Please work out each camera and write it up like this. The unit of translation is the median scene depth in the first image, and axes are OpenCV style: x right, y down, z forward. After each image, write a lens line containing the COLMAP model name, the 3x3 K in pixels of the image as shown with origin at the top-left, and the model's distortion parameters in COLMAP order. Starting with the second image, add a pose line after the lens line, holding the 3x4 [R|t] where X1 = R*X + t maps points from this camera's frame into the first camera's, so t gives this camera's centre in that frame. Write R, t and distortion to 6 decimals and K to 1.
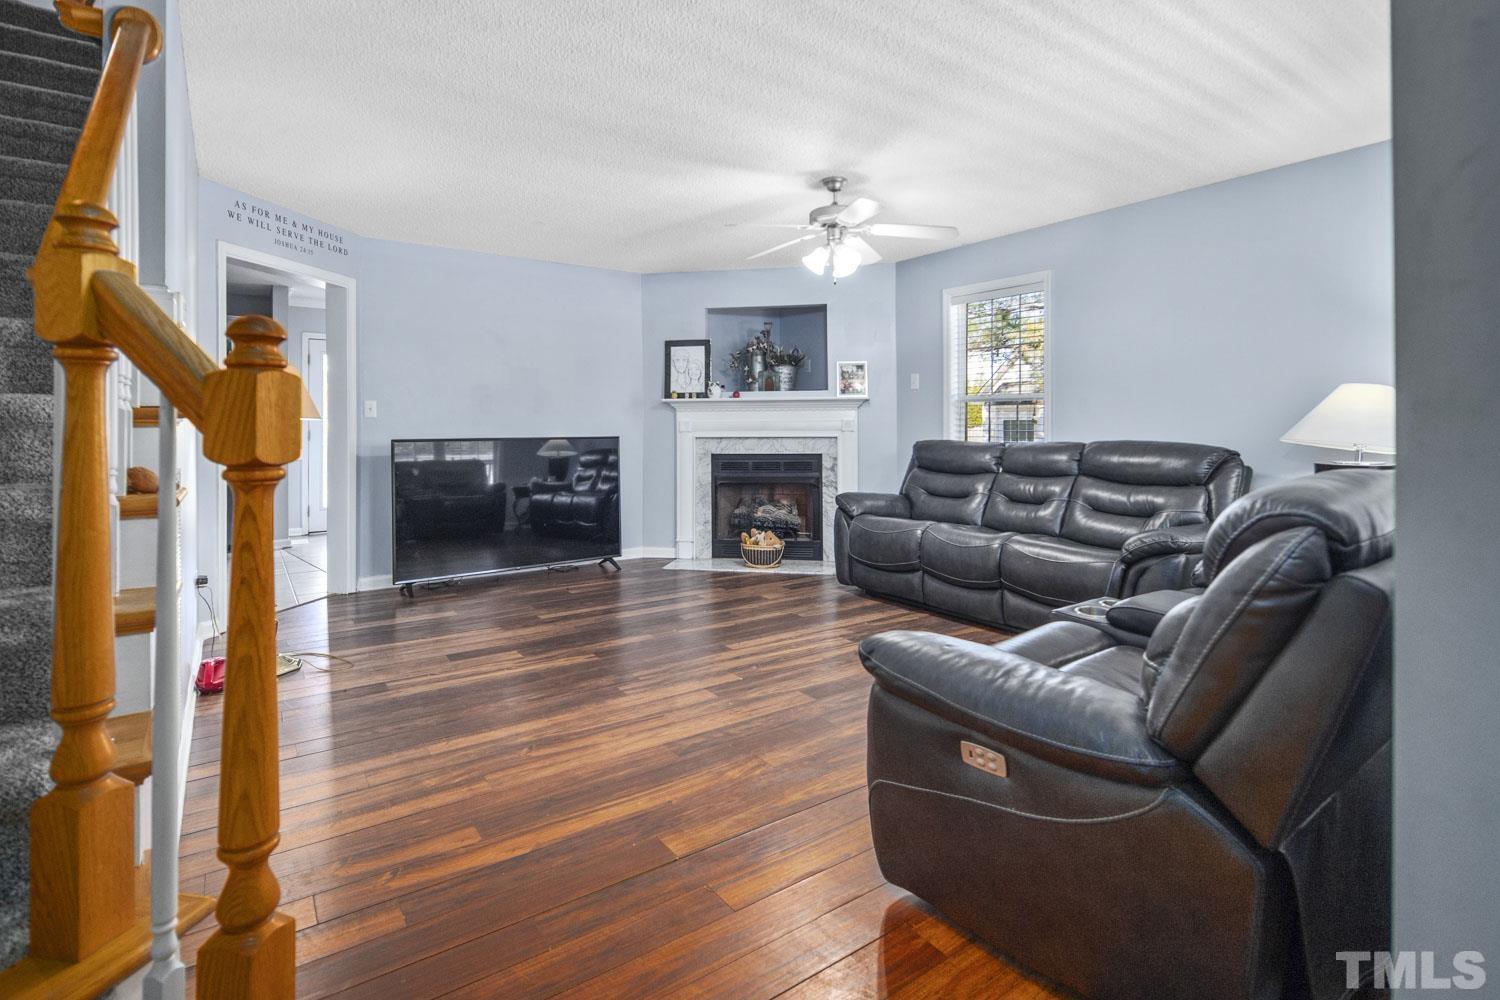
lens RADIAL K [[728.4, 0, 750.5], [0, 728.4, 428.1], [0, 0, 1]] dist [0.001903, -0.002541]
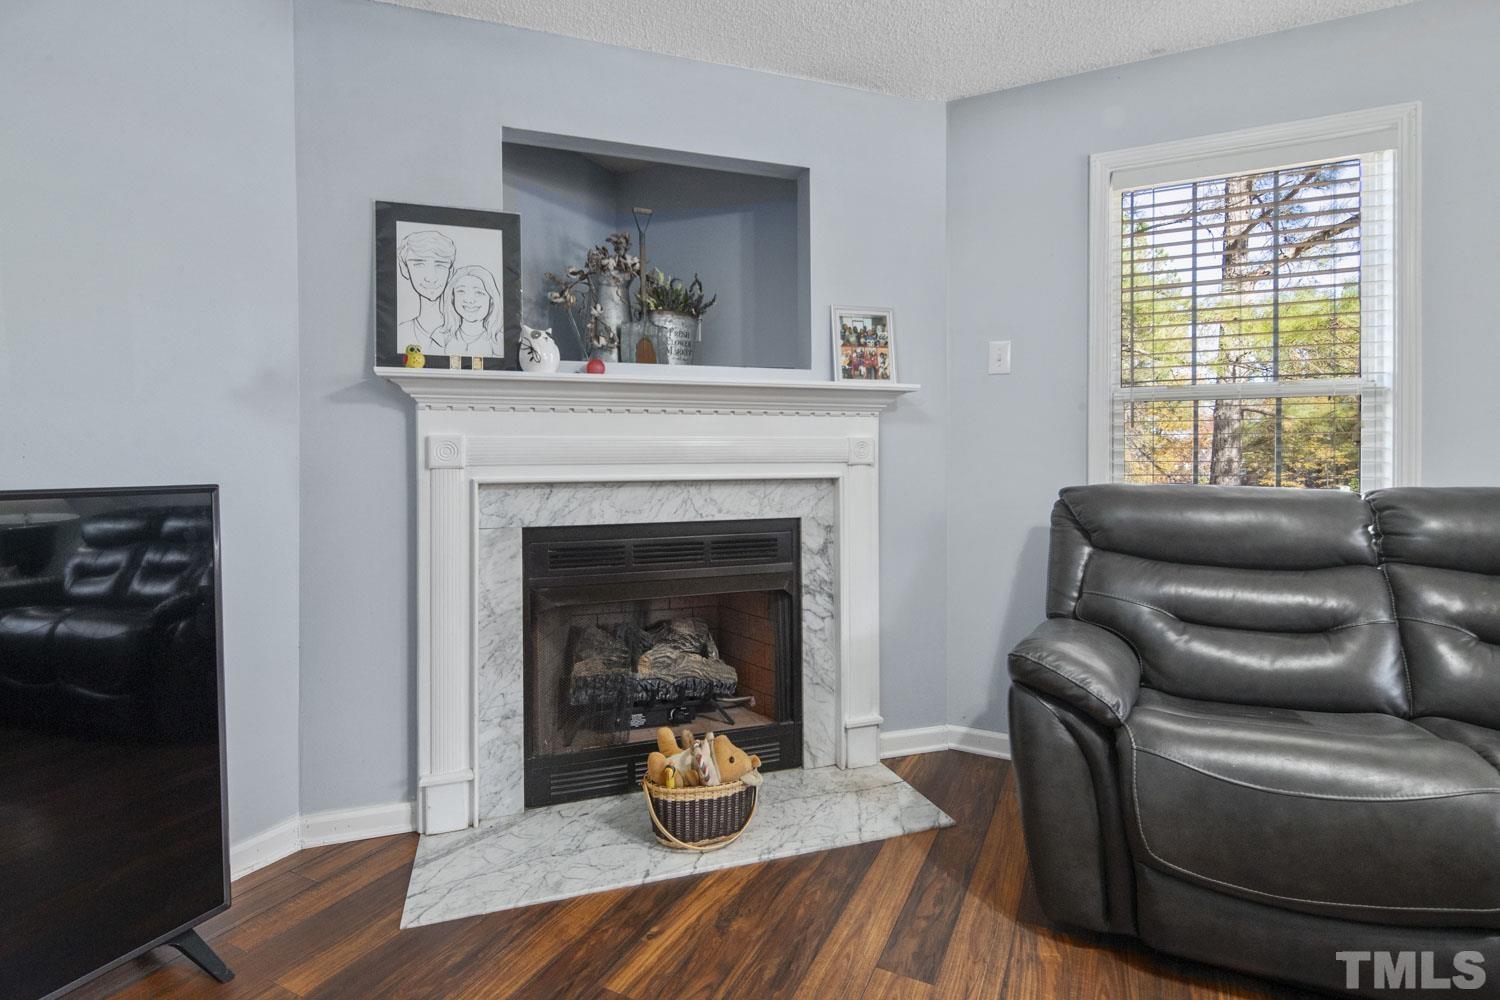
lens RADIAL K [[728.4, 0, 744.0], [0, 728.4, 466.3], [0, 0, 1]] dist [0.001903, -0.002541]
pose [[0.883601, -0.004037, 0.468222, -0.128502], [0.001042, 0.999977, 0.006656, 0.002387], [-0.468239, -0.005393, 0.883586, 0.632312]]
